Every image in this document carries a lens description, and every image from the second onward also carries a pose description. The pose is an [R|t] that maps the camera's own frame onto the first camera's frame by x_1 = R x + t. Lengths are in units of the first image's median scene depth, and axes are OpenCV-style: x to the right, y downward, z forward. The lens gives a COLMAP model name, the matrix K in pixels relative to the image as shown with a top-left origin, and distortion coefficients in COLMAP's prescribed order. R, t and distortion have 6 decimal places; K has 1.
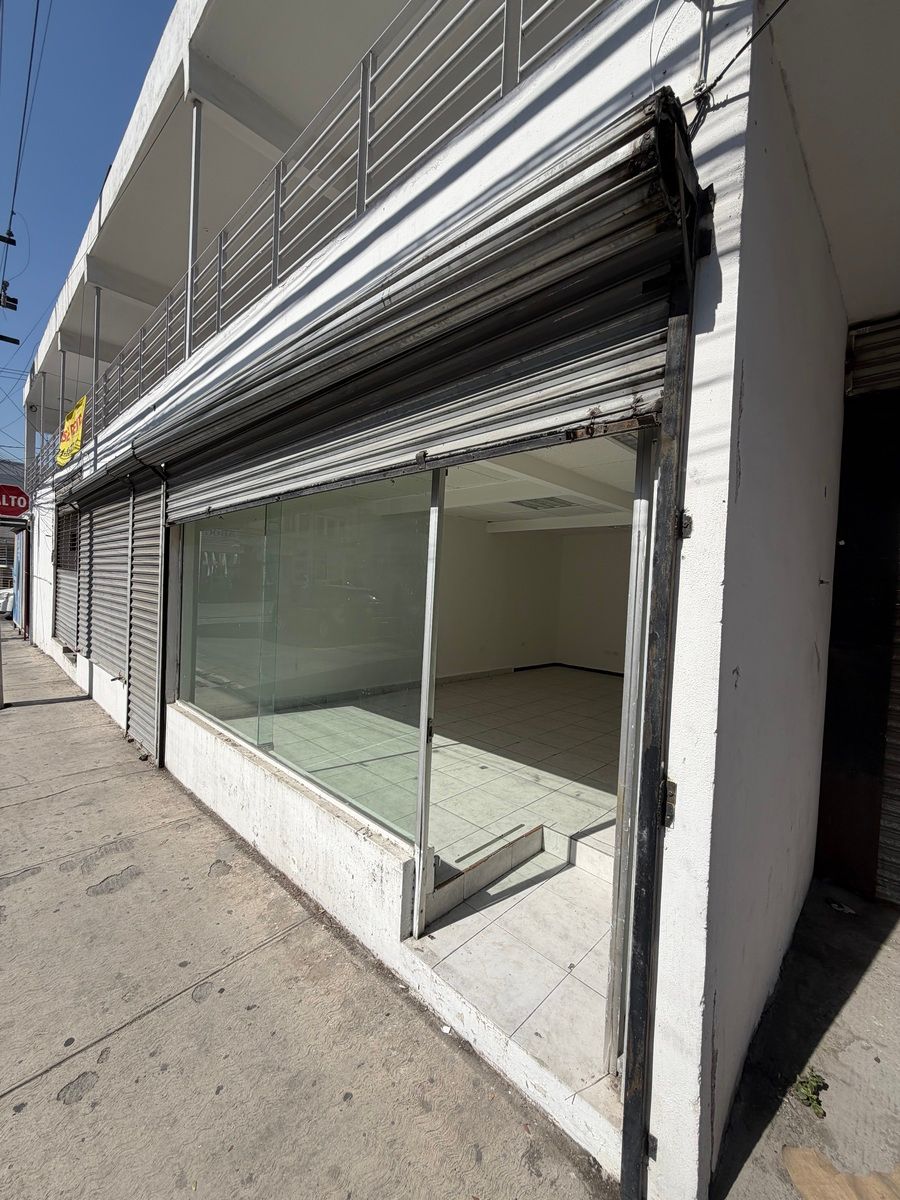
lens RADIAL K [[477.9, 0, 449.9], [0, 477.9, 599.2], [0, 0, 1]] dist [-0.000813, 0.000133]
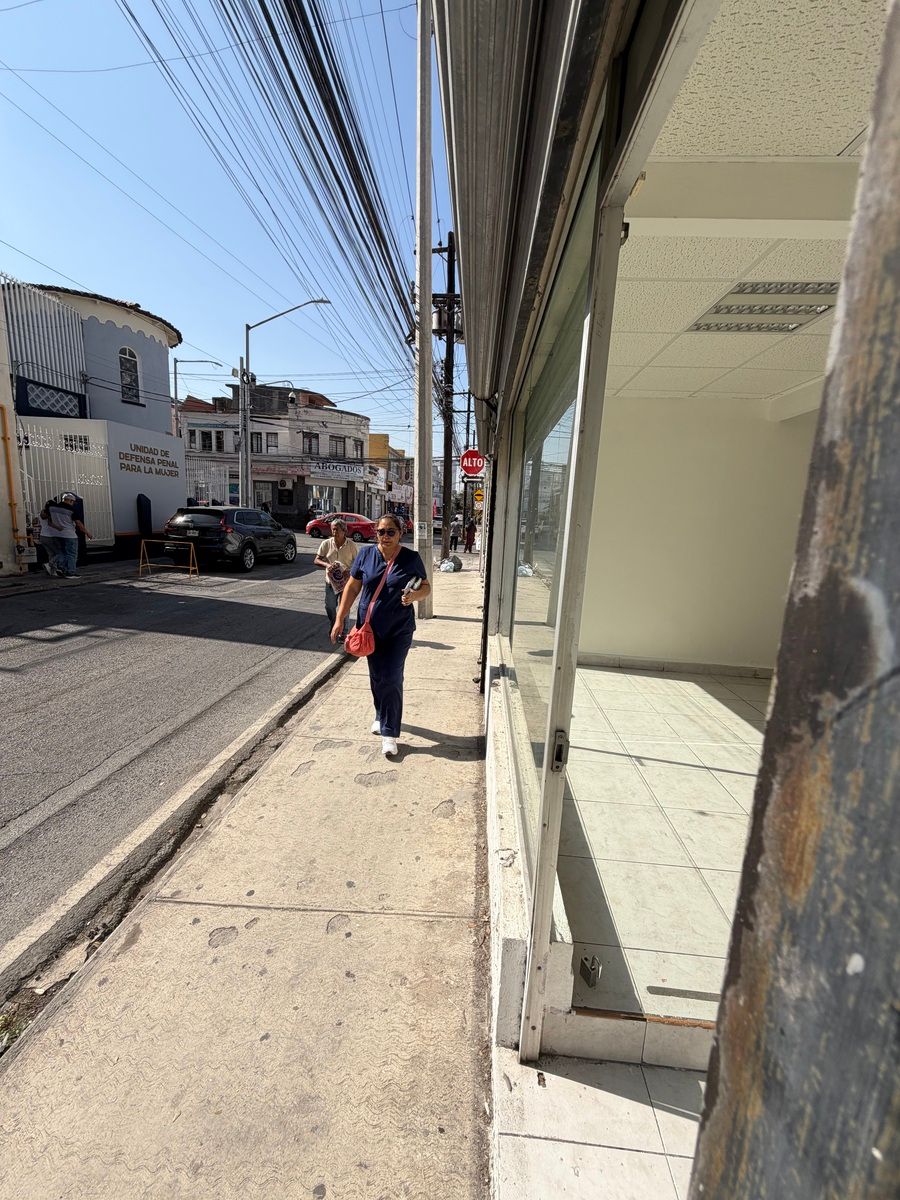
lens RADIAL K [[477.9, 0, 449.0], [0, 477.9, 599.5], [0, 0, 1]] dist [-0.000813, 0.000133]
pose [[0.642543, 0.119781, -0.756829, 0.235917], [-0.043656, 0.991824, 0.119910, 0.037773], [0.765005, -0.044007, 0.642519, 0.485701]]
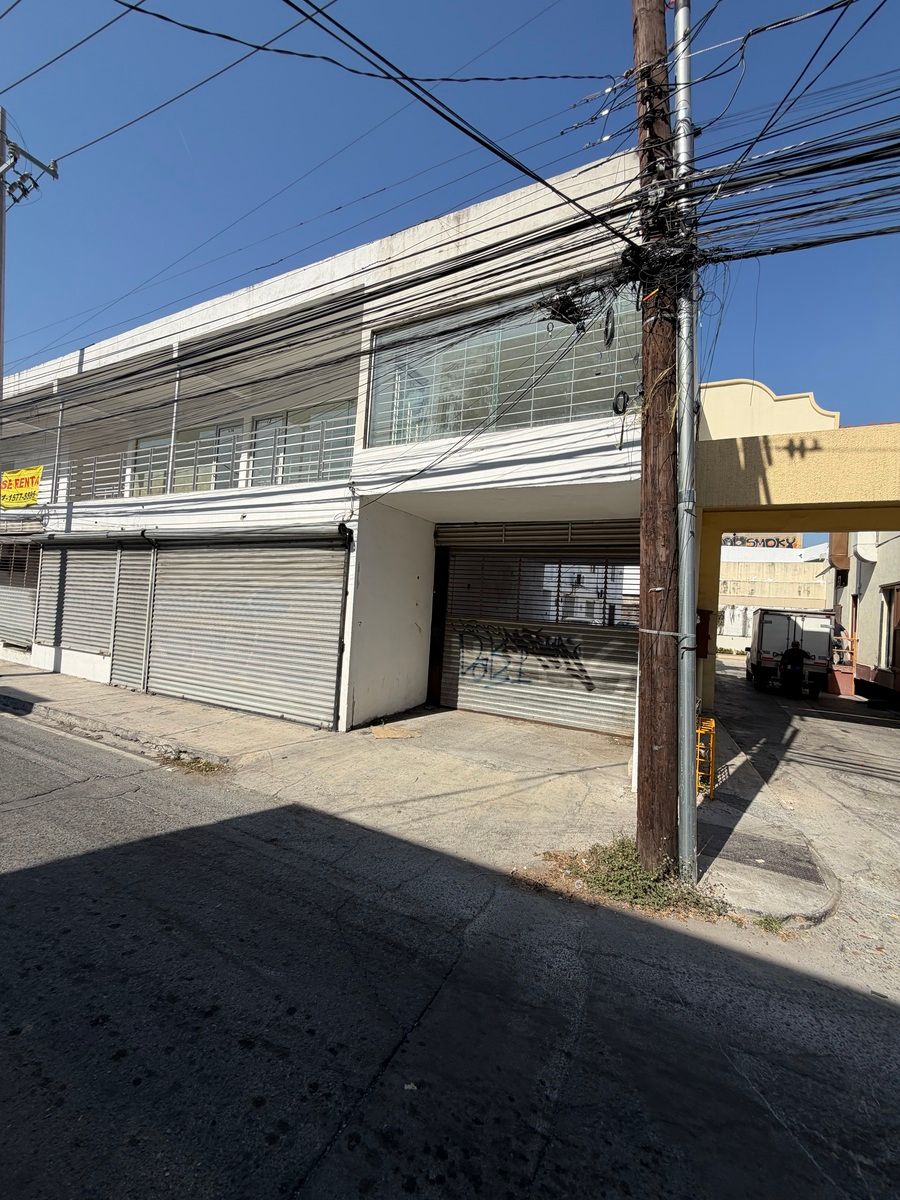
lens RADIAL K [[477.9, 0, 453.5], [0, 477.9, 599.4], [0, 0, 1]] dist [-0.000813, 0.000133]
pose [[0.961010, 0.018853, 0.275869, 0.095995], [-0.009620, 0.999349, -0.034781, 0.037185], [-0.276345, 0.030771, 0.960566, -2.159588]]
